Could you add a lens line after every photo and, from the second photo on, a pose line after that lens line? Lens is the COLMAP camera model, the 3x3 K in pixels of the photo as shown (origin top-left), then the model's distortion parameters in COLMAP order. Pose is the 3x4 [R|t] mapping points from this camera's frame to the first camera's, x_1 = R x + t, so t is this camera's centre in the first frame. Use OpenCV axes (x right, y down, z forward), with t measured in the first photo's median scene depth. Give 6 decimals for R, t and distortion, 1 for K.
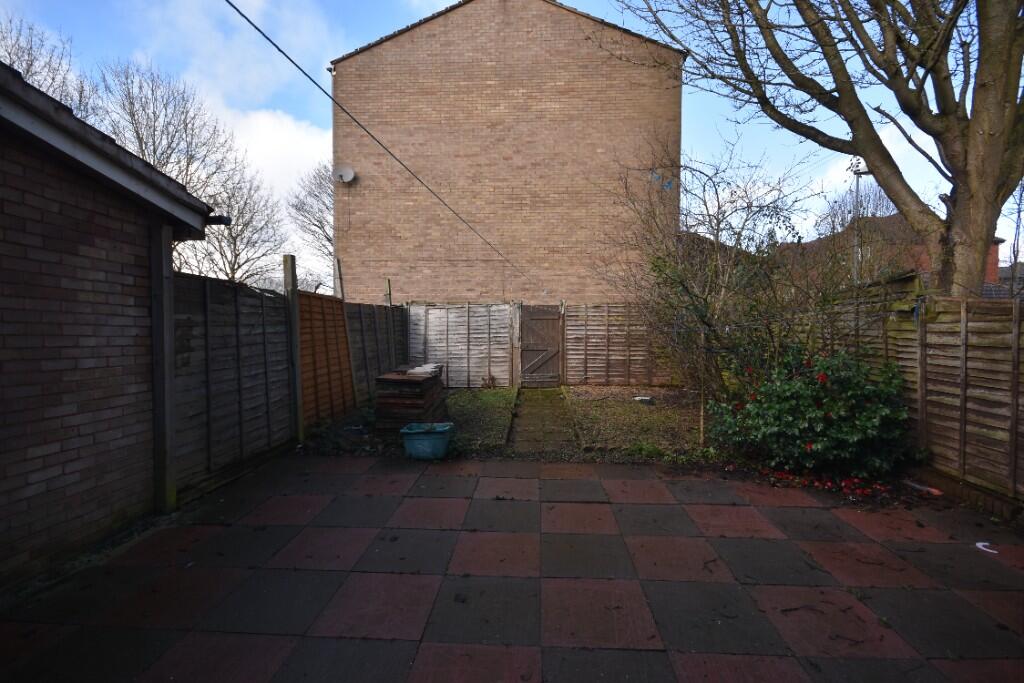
lens RADIAL K [[468.3, 0, 513.1], [0, 468.3, 344.3], [0, 0, 1]] dist [0.013627, -0.009897]
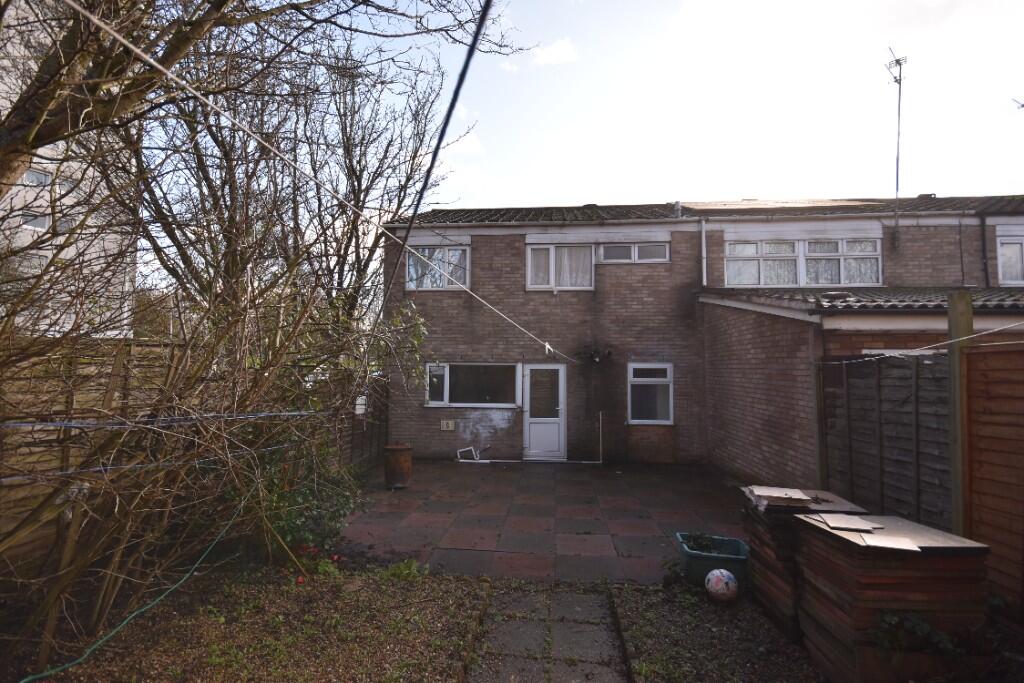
lens RADIAL K [[468.3, 0, 513.1], [0, 468.3, 344.3], [0, 0, 1]] dist [0.013627, -0.009897]
pose [[-0.999317, -0.006698, 0.036344, 0.157356], [-0.007744, 0.999557, -0.028734, -0.167719], [-0.036136, -0.028996, -0.998926, 2.790179]]
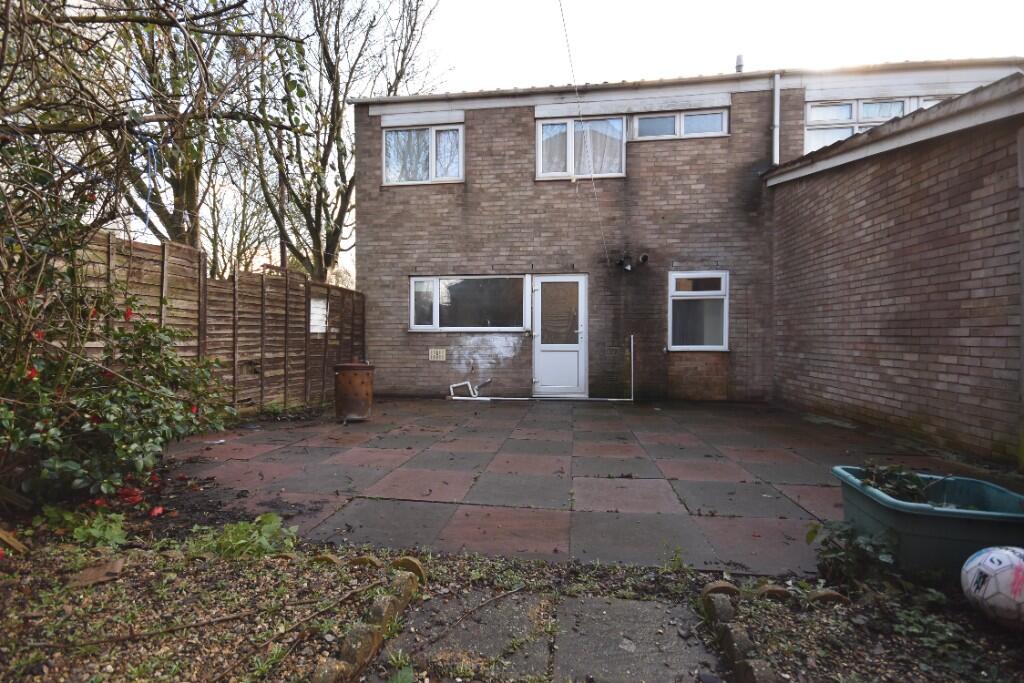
lens RADIAL K [[468.3, 0, 513.1], [0, 468.3, 344.3], [0, 0, 1]] dist [0.013627, -0.009897]
pose [[-0.997071, -0.005595, 0.076274, 0.116037], [-0.002165, 0.998985, 0.044986, 0.109743], [-0.076448, 0.044689, -0.996072, 2.133419]]
